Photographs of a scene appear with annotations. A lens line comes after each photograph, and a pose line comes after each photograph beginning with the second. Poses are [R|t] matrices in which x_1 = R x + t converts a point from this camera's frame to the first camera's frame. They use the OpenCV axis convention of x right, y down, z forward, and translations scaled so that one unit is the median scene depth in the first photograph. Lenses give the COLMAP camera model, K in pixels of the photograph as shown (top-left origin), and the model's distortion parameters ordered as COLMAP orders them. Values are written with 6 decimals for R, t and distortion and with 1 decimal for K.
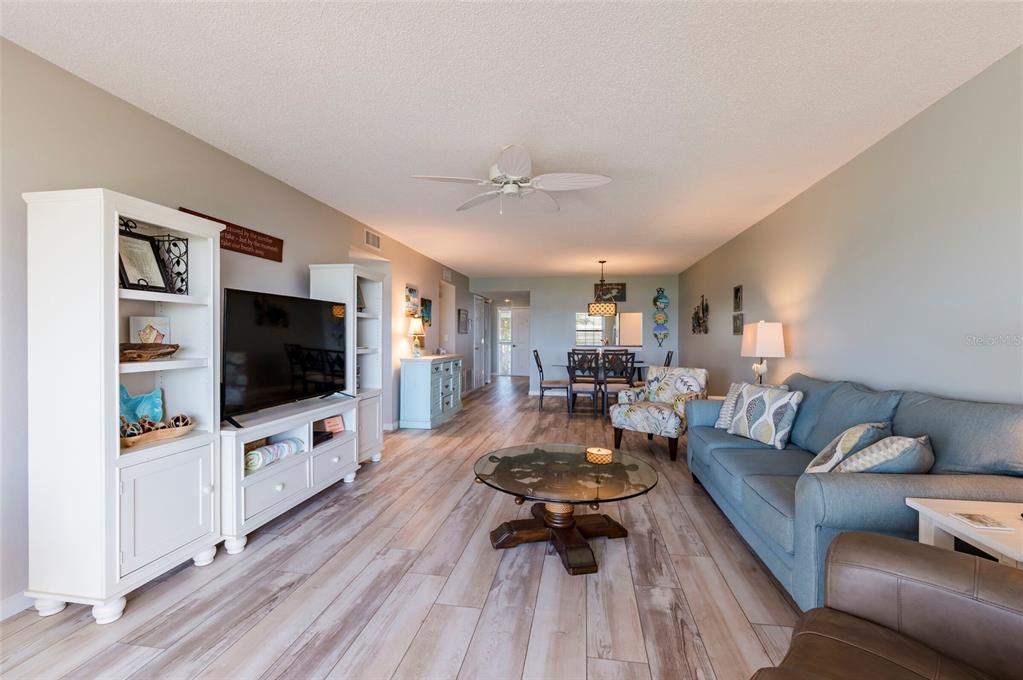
lens RADIAL K [[430.3, 0, 516.4], [0, 430.3, 340.2], [0, 0, 1]] dist [-0.002829, -0.000683]
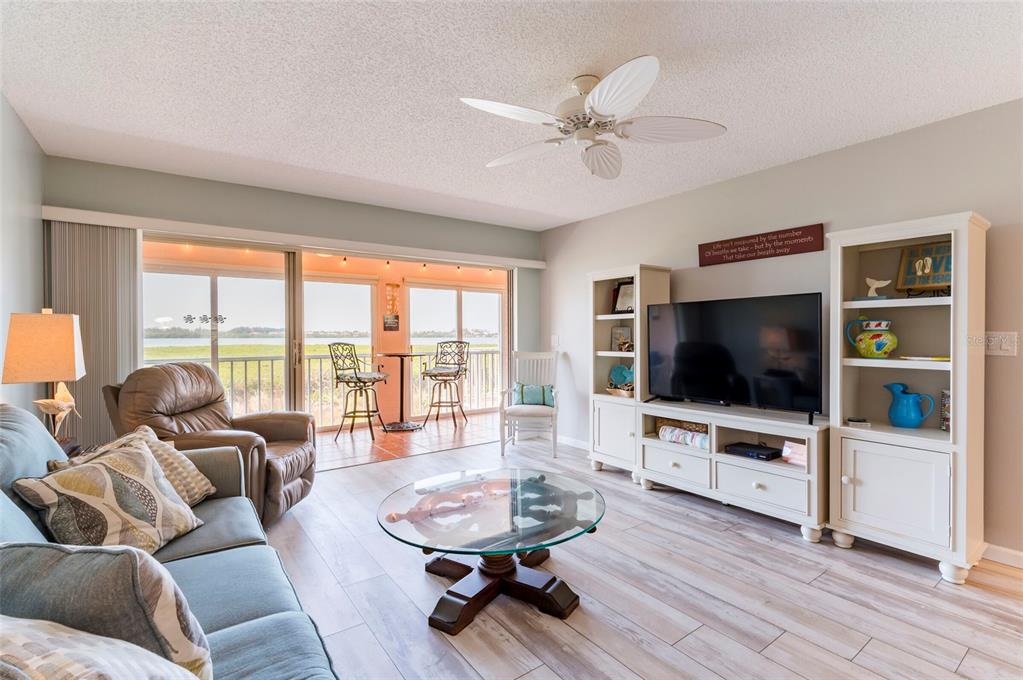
lens RADIAL K [[468.8, 0, 515.7], [0, 468.8, 337.6], [0, 0, 1]] dist [0.000089, -0.001652]
pose [[-0.706495, 0.000886, -0.707717, 0.607890], [-0.002430, 0.999990, 0.003678, -0.014127], [0.707714, 0.004318, -0.706486, 1.421819]]
